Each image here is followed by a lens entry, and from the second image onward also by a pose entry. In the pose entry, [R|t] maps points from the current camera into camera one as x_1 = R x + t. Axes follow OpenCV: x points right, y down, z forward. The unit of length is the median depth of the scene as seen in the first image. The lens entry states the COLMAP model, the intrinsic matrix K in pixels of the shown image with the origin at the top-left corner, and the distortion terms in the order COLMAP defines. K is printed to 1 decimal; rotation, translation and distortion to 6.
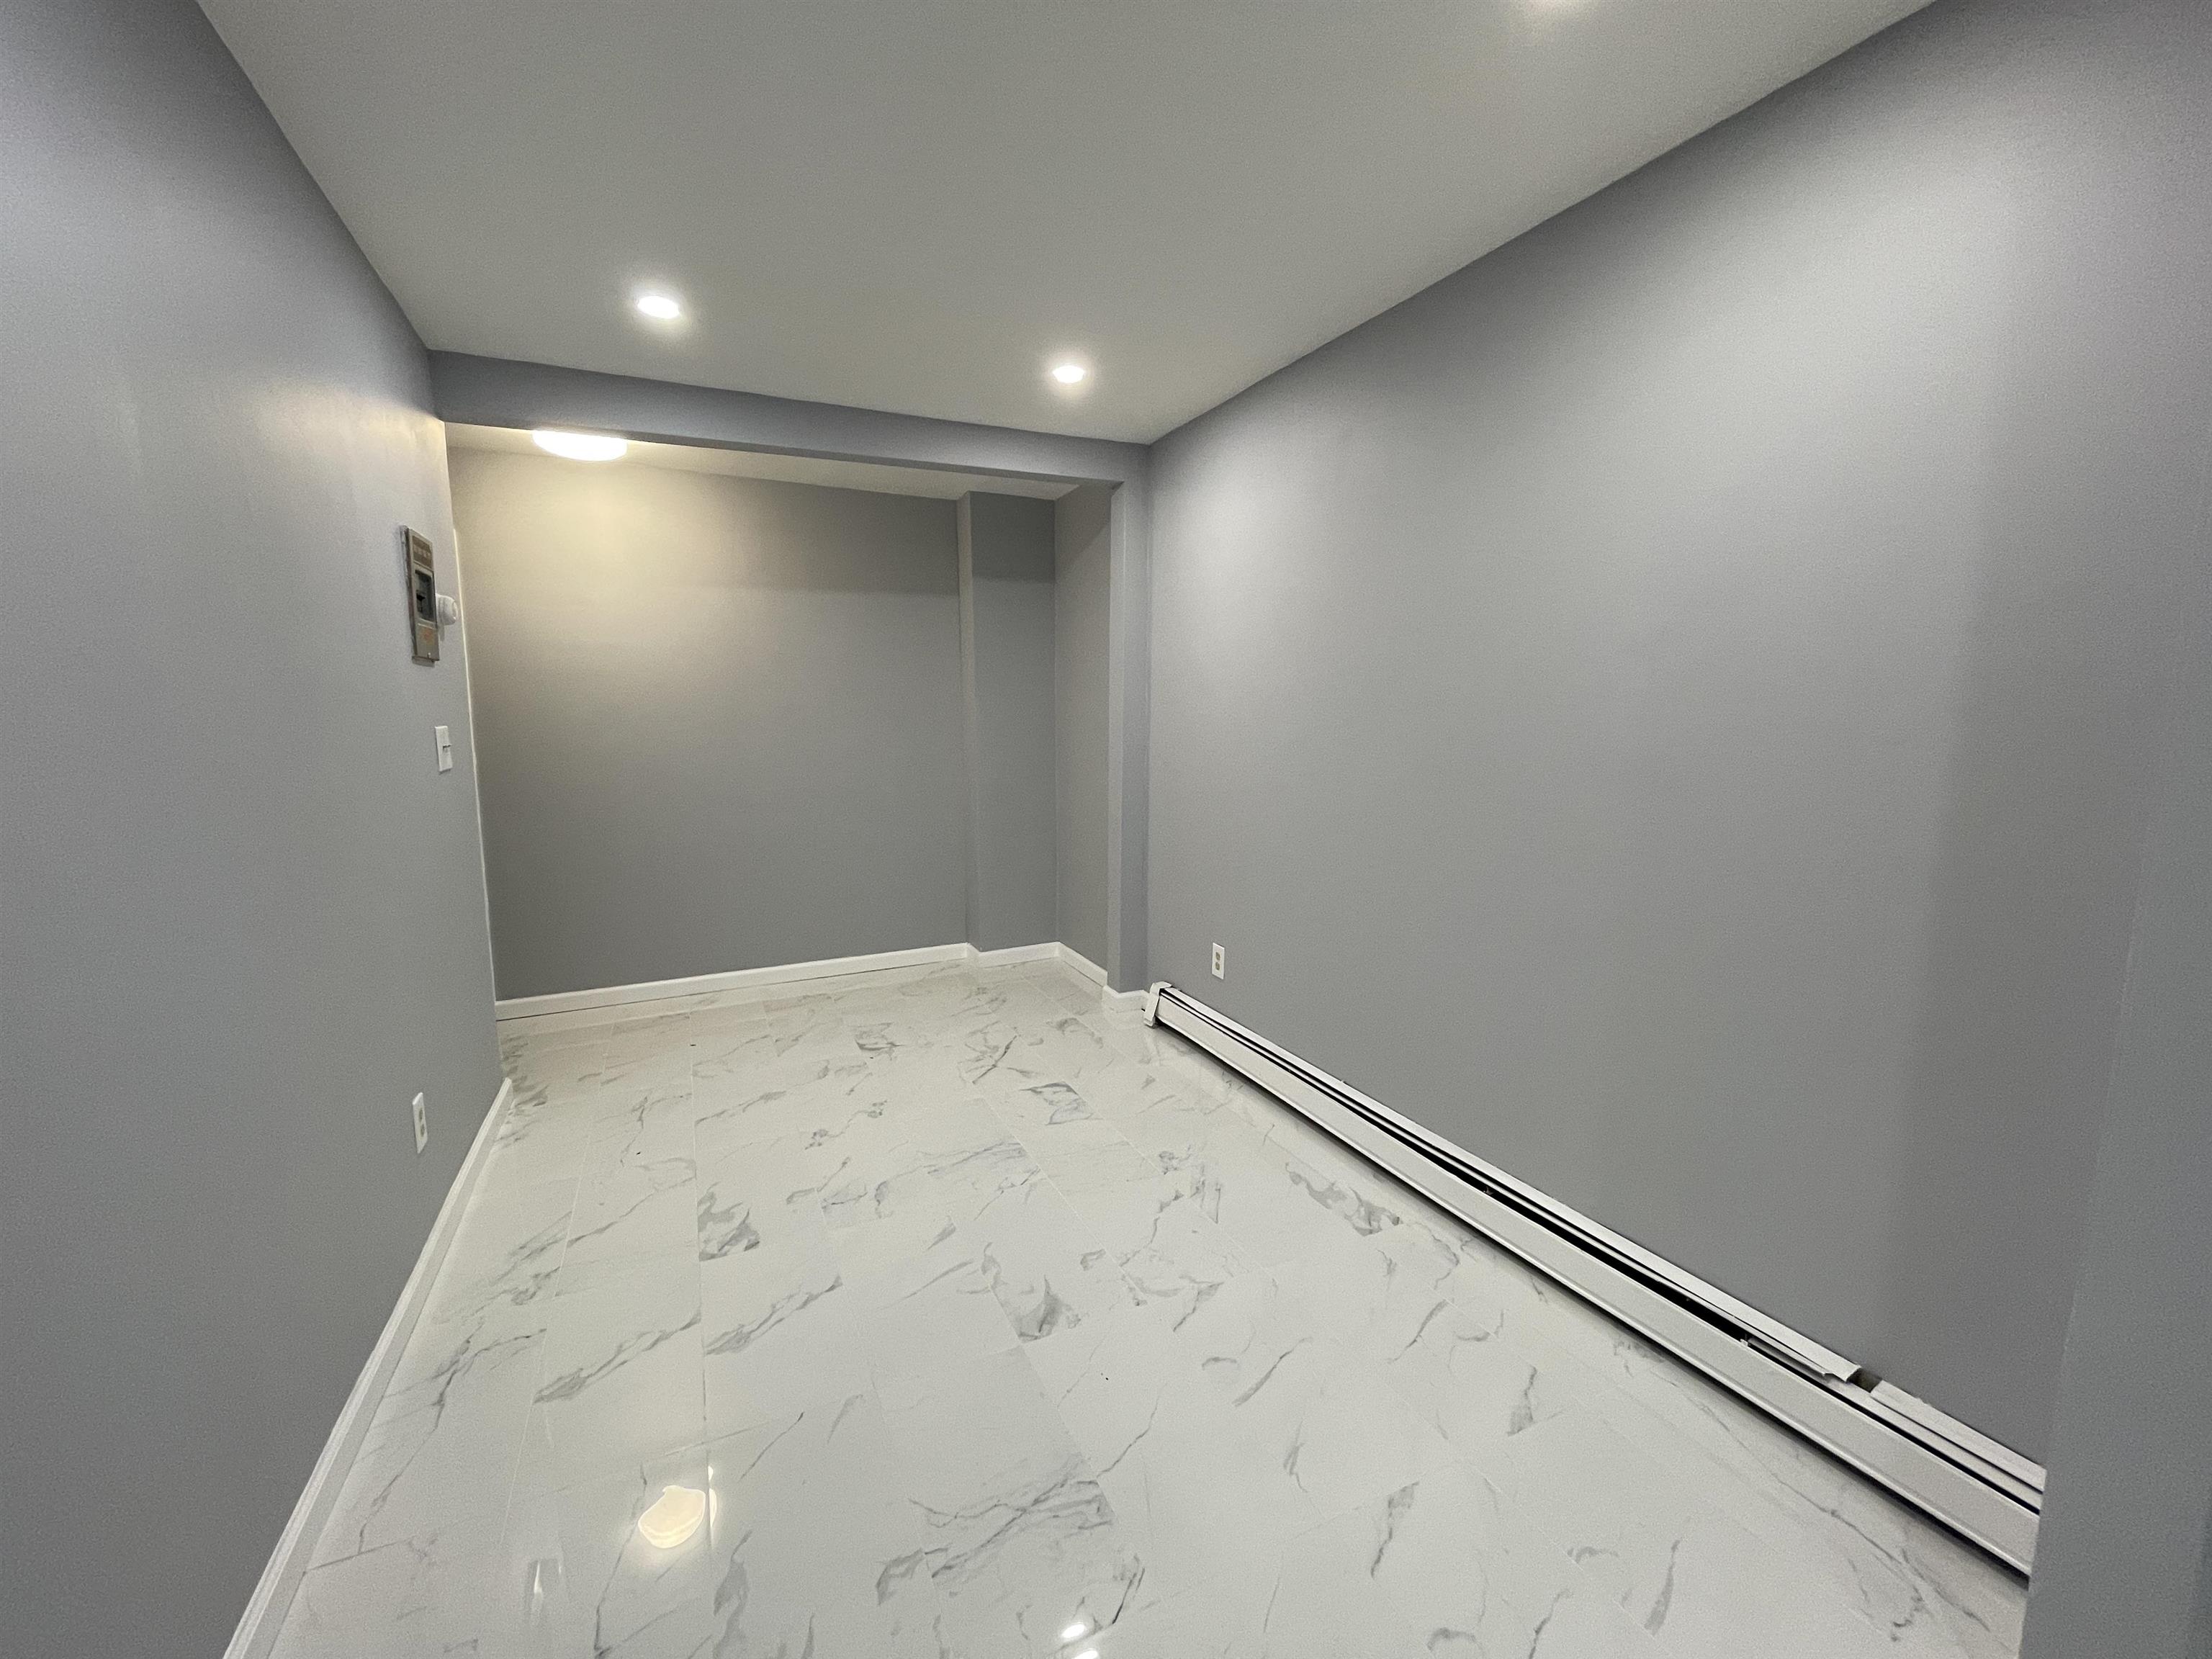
lens RADIAL K [[890.9, 0, 1109.8], [0, 890.9, 842.3], [0, 0, 1]] dist [0.000039, -0.000149]
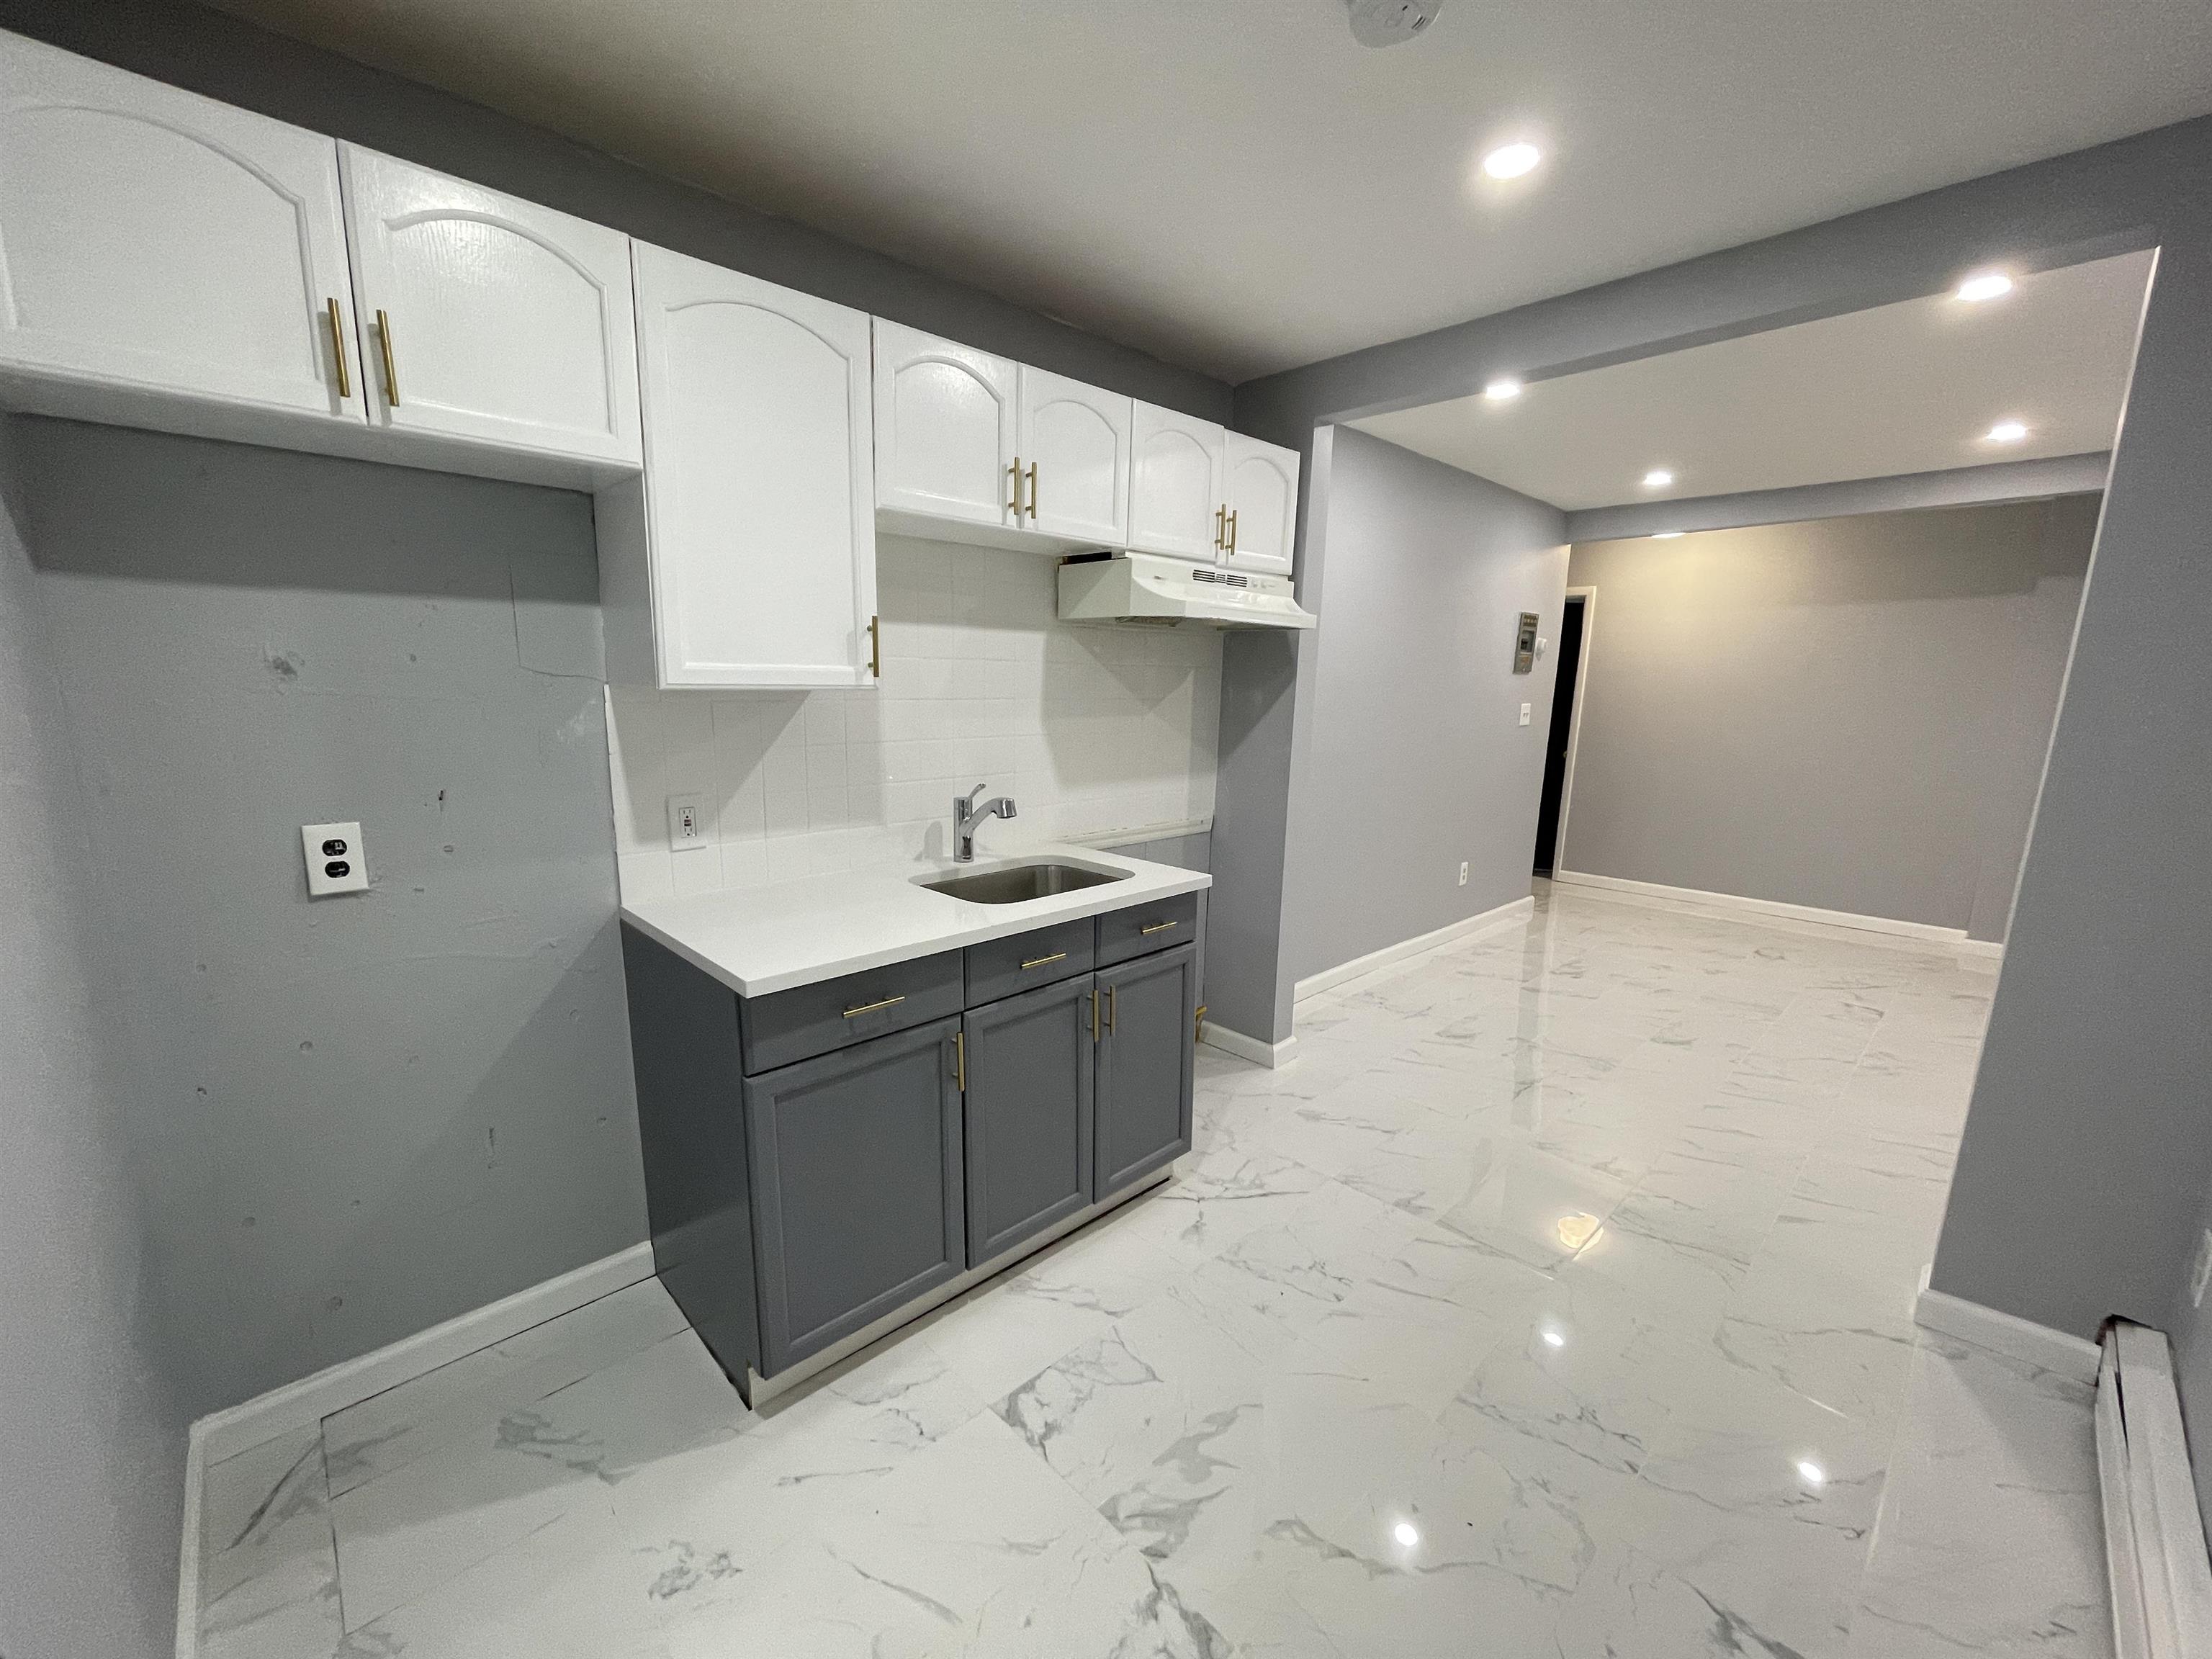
lens RADIAL K [[890.9, 0, 1109.8], [0, 890.9, 842.3], [0, 0, 1]] dist [0.000039, -0.000149]
pose [[0.313160, 0.178697, -0.932737, 0.898826], [-0.163165, 0.977658, 0.132522, 0.068642], [0.935579, 0.110689, 0.335321, -0.538836]]
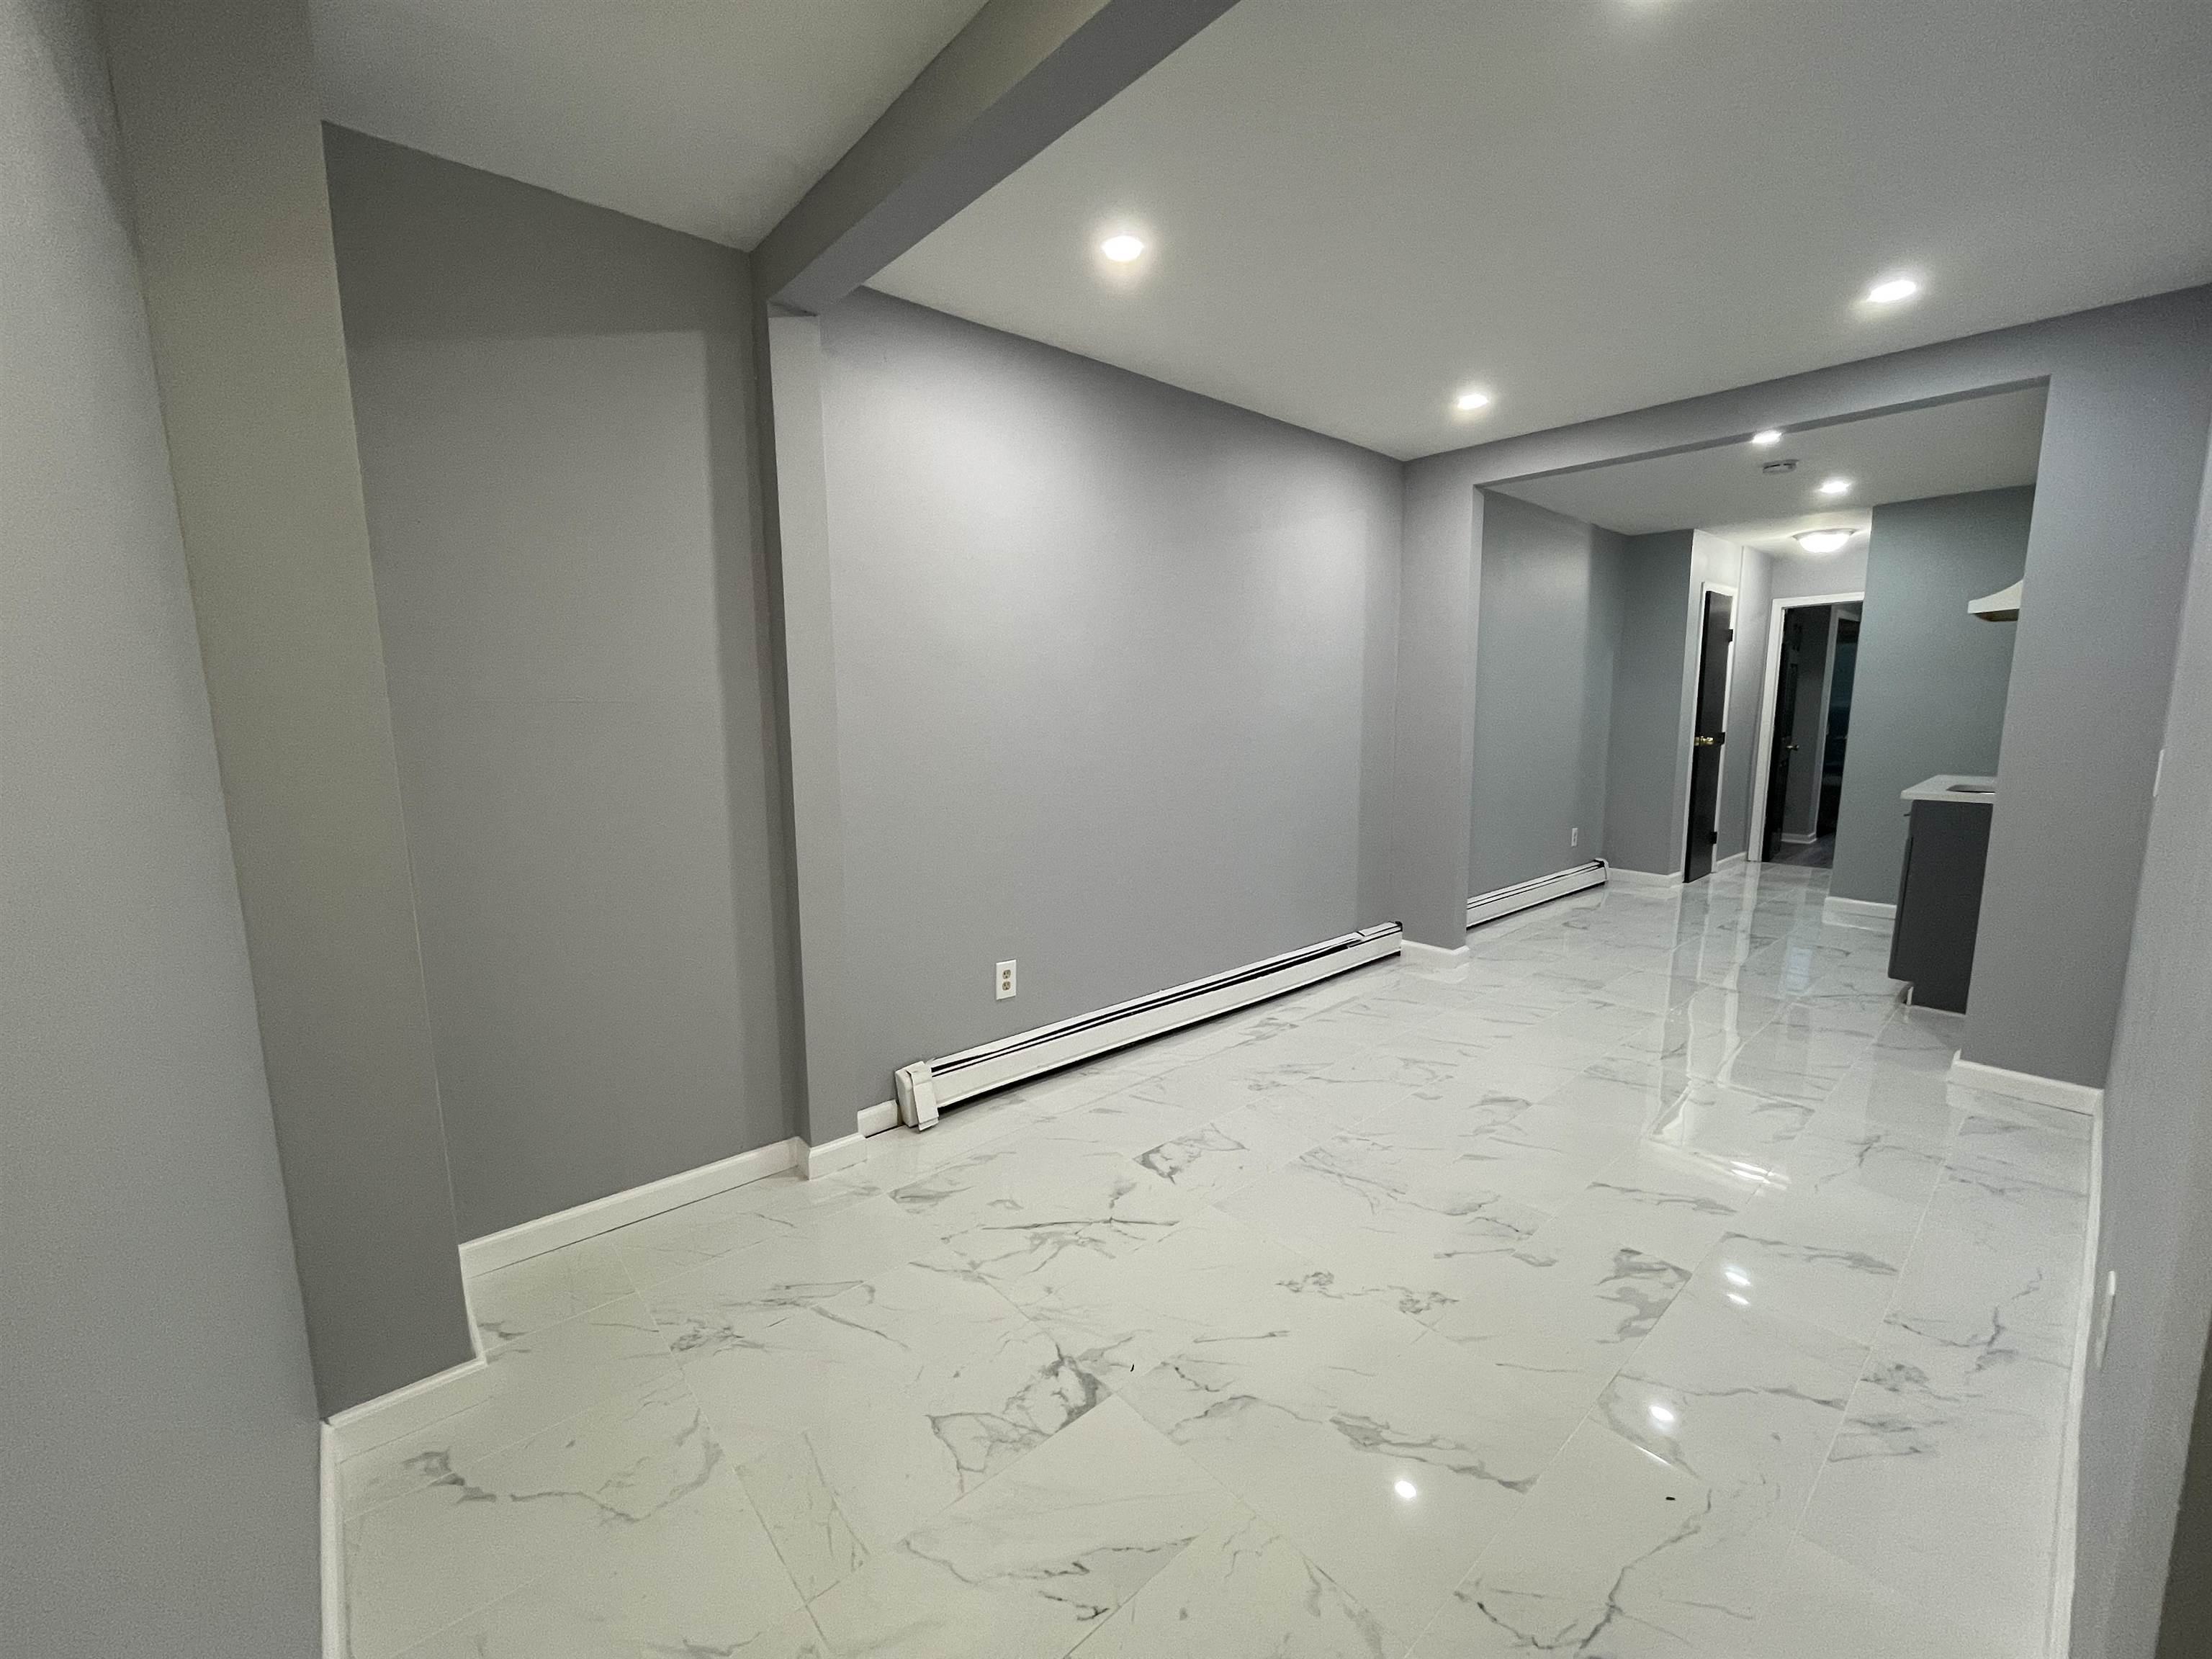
lens RADIAL K [[888.6, 0, 1102.4], [0, 888.6, 835.5], [0, 0, 1]] dist [0.001765, 0.000222]
pose [[-0.269007, -0.133287, 0.953871, -0.949349], [0.152260, 0.972039, 0.178765, -0.191543], [-0.951027, 0.193325, -0.241191, 1.462857]]
